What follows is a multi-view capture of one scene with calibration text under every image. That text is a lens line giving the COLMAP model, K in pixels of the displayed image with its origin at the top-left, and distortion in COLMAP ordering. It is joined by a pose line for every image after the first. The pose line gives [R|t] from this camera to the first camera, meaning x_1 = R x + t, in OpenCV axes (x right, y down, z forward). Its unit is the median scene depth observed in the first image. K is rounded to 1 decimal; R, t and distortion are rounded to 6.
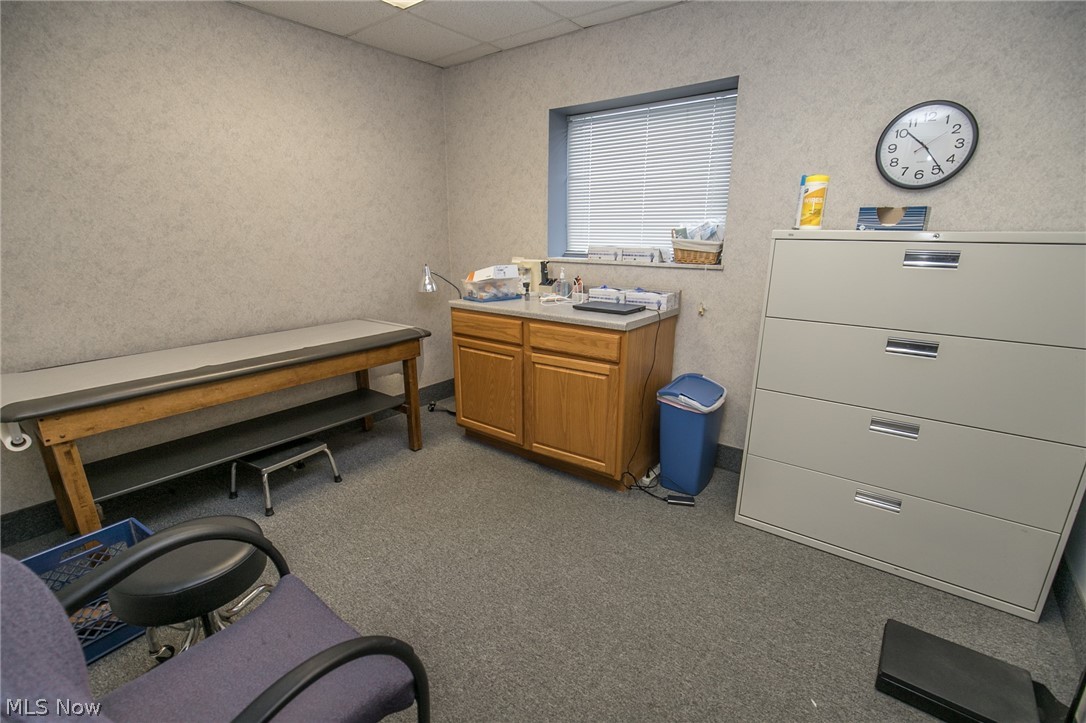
lens RADIAL K [[491.0, 0, 544.0], [0, 491.0, 371.2], [0, 0, 1]] dist [-0.017448, 0.006217]
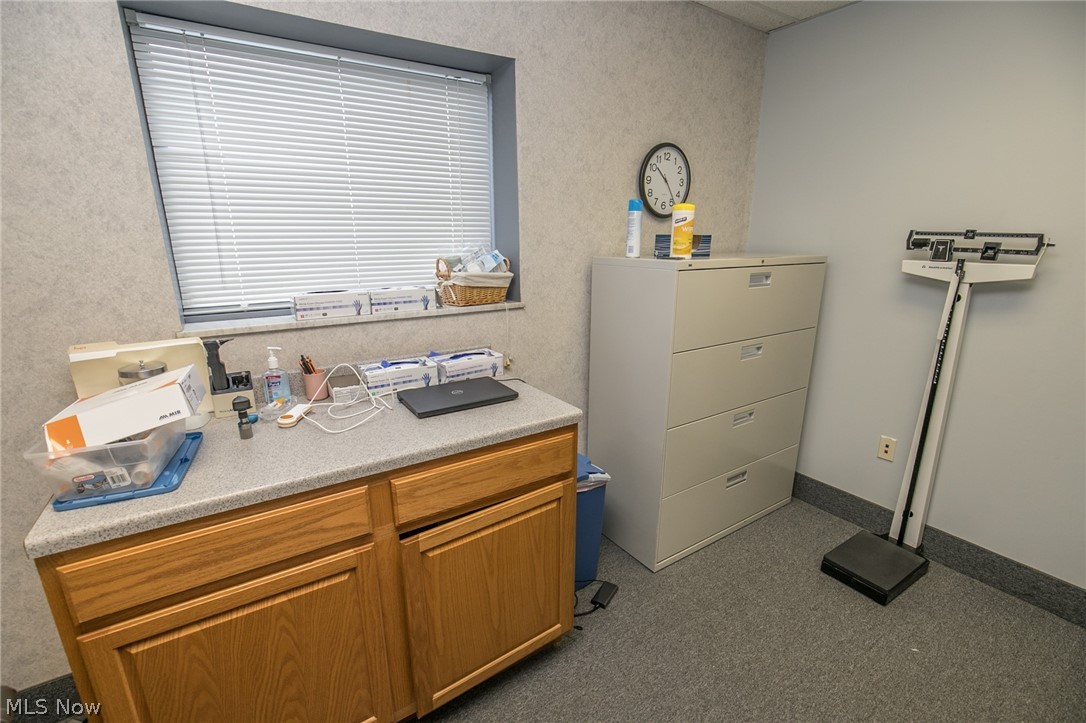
lens RADIAL K [[491.0, 0, 544.0], [0, 491.0, 371.2], [0, 0, 1]] dist [-0.017448, 0.006217]
pose [[0.333310, -0.258067, 0.906811, -0.367097], [0.261032, 0.949471, 0.174262, -0.236363], [-0.905962, 0.178623, 0.383832, 0.677130]]
